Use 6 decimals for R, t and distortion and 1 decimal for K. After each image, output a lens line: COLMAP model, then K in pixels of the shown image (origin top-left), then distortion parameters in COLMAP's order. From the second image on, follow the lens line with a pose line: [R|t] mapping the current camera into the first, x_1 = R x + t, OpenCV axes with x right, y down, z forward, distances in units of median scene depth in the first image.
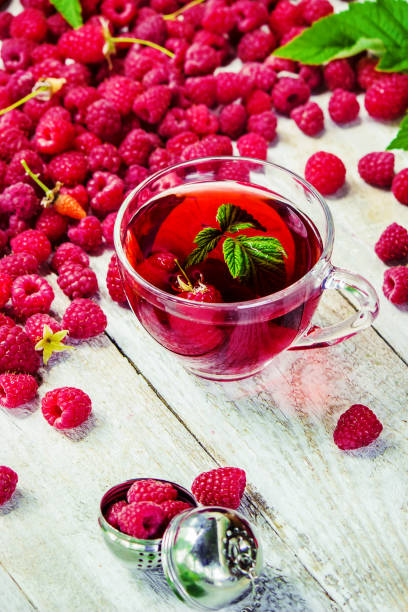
lens RADIAL K [[2928.1, 0, 204.6], [0, 2928.1, 335.7], [0, 0, 1]] dist [0.580708, 6.176263]
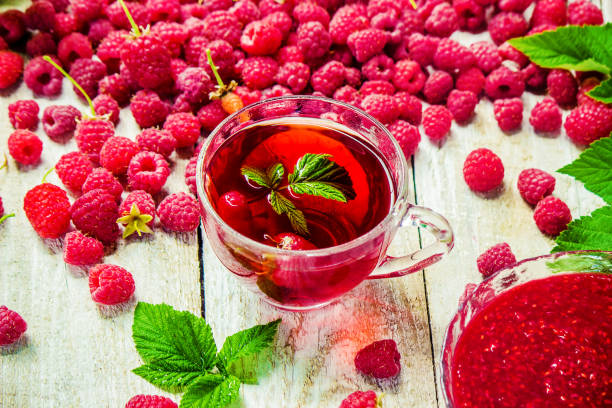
lens RADIAL K [[2928.1, 0, 283.9], [0, 2928.1, 204.2], [0, 0, 1]] dist [0.580708, 6.176263]
pose [[0.871843, 0.388049, -0.298843, 0.295929], [-0.370085, 0.921599, 0.117015, -0.141215], [0.320821, 0.008579, 0.947101, 0.017554]]
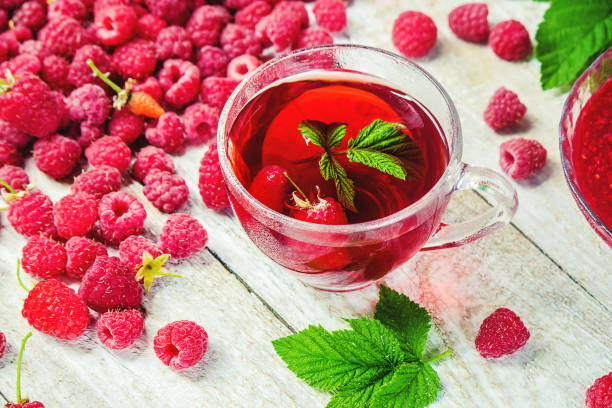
lens RADIAL K [[2928.1, 0, 283.9], [0, 2928.1, 204.2], [0, 0, 1]] dist [0.580708, 6.176263]
pose [[0.991380, -0.103837, 0.079899, -0.079169], [0.096032, 0.990737, 0.096011, -0.096658], [-0.089129, -0.087511, 0.992168, 0.098859]]
